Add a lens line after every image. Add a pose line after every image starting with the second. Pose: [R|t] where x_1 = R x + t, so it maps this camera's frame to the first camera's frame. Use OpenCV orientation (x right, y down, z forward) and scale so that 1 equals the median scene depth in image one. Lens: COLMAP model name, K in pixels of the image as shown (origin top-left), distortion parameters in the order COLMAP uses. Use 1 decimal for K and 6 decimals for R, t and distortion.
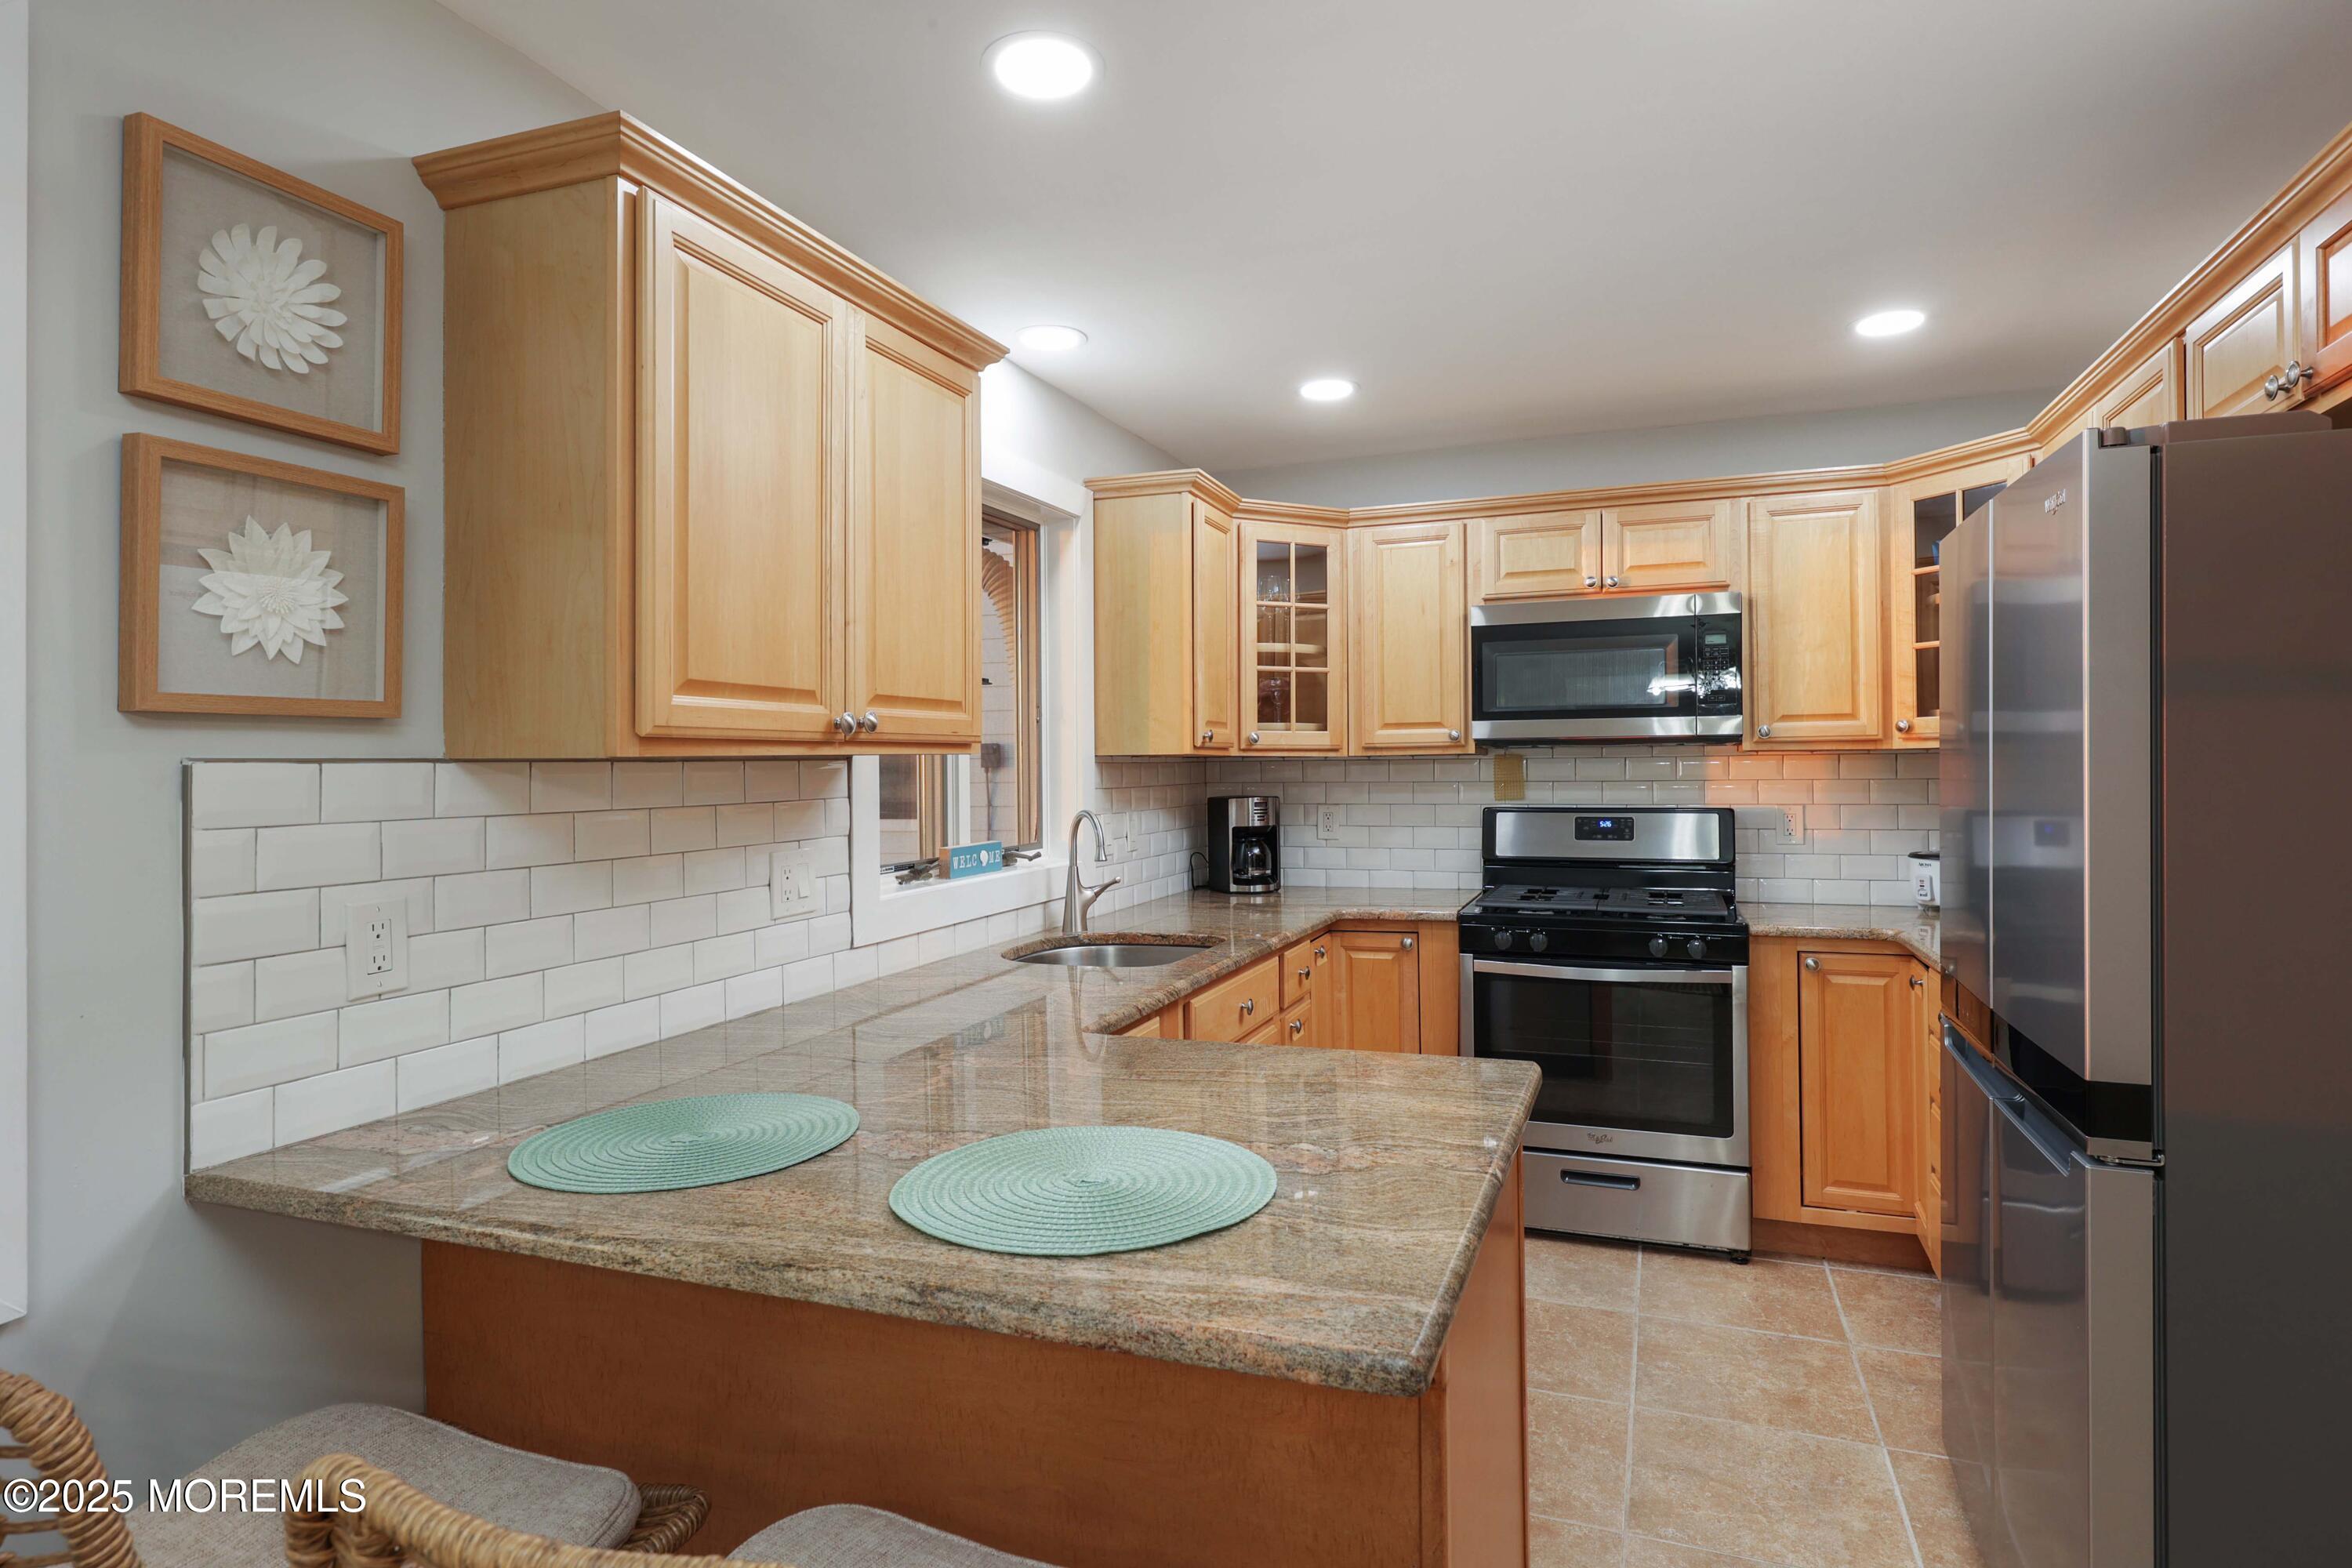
lens RADIAL K [[1220.8, 0, 1161.9], [0, 1220.8, 763.6], [0, 0, 1]] dist [0.001323, 0.000665]
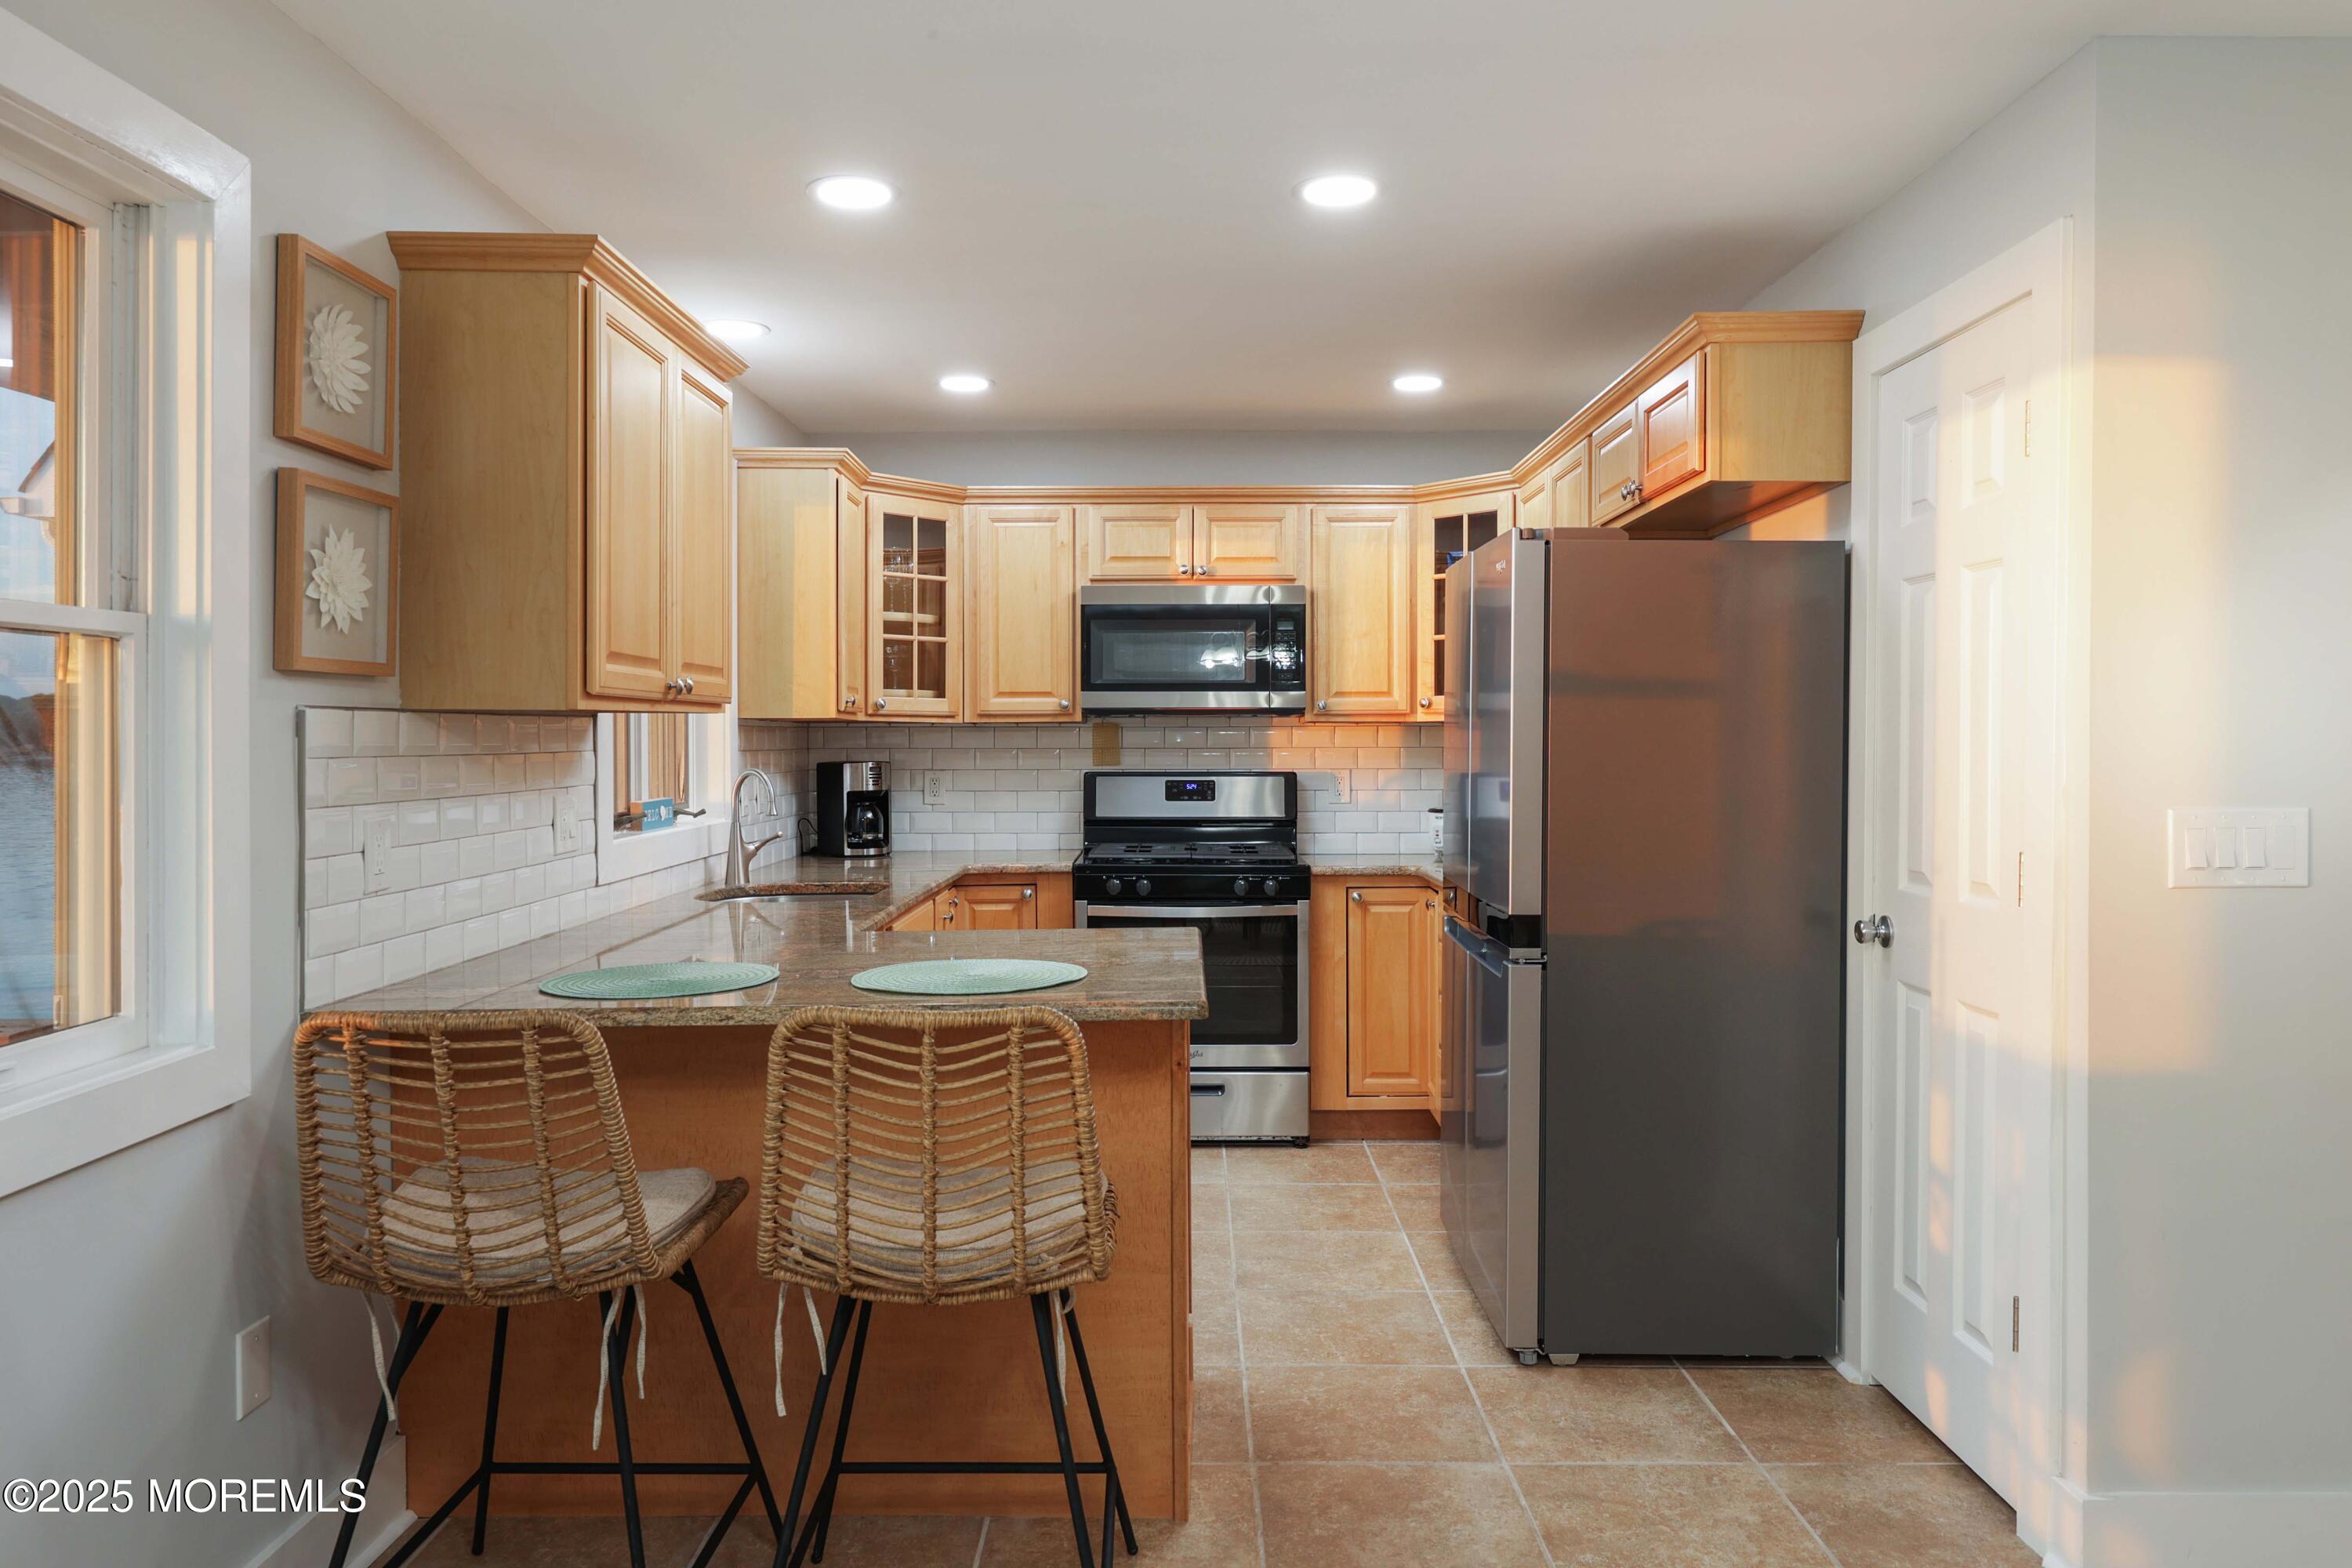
lens RADIAL K [[1606.8, 0, 1124.5], [0, 1606.8, 768.0], [0, 0, 1]] dist [0.001137, 0.000364]
pose [[0.938060, 0.002387, 0.346466, -0.238905], [-0.008264, 0.999846, 0.015487, 0.012696], [-0.346375, -0.017391, 0.937935, -0.417430]]
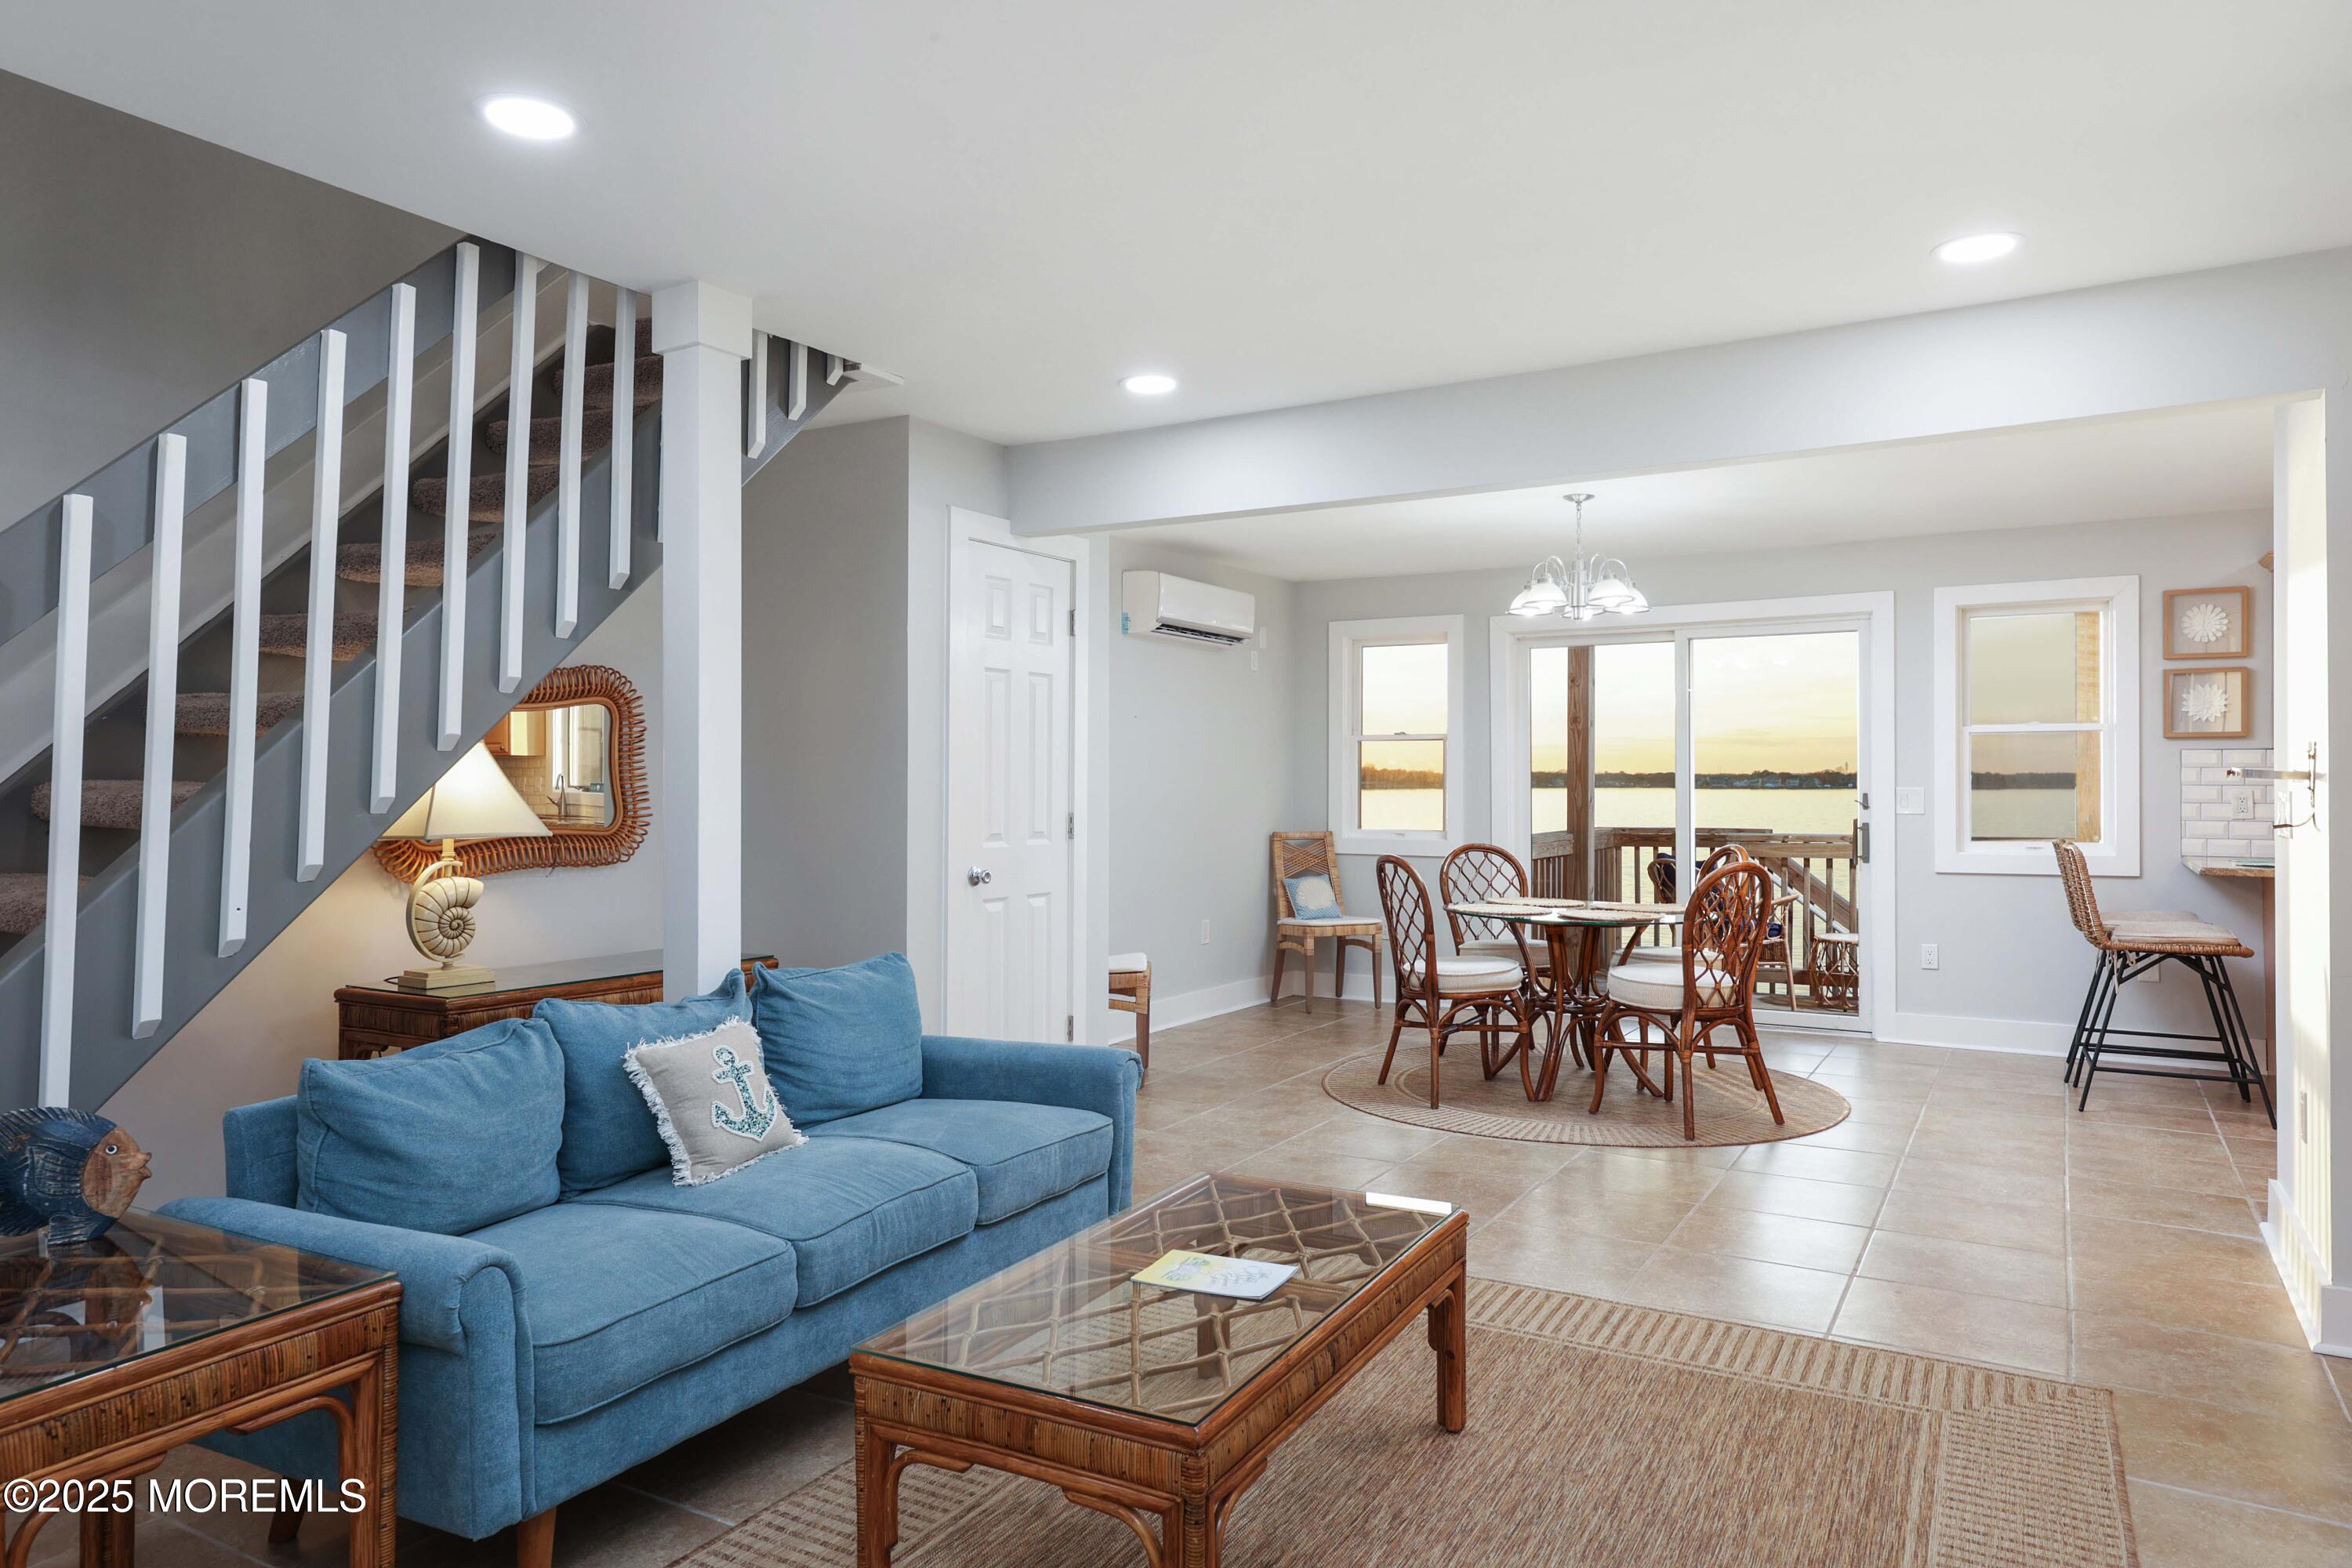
lens RADIAL K [[1468.8, 0, 1189.1], [0, 1468.8, 784.4], [0, 0, 1]] dist [-0.002599, -0.001888]
pose [[-0.148386, 0.012874, -0.988846, 1.815362], [0.000290, 0.999916, 0.012975, 0.020231], [0.988929, 0.001639, -0.148377, -0.601917]]
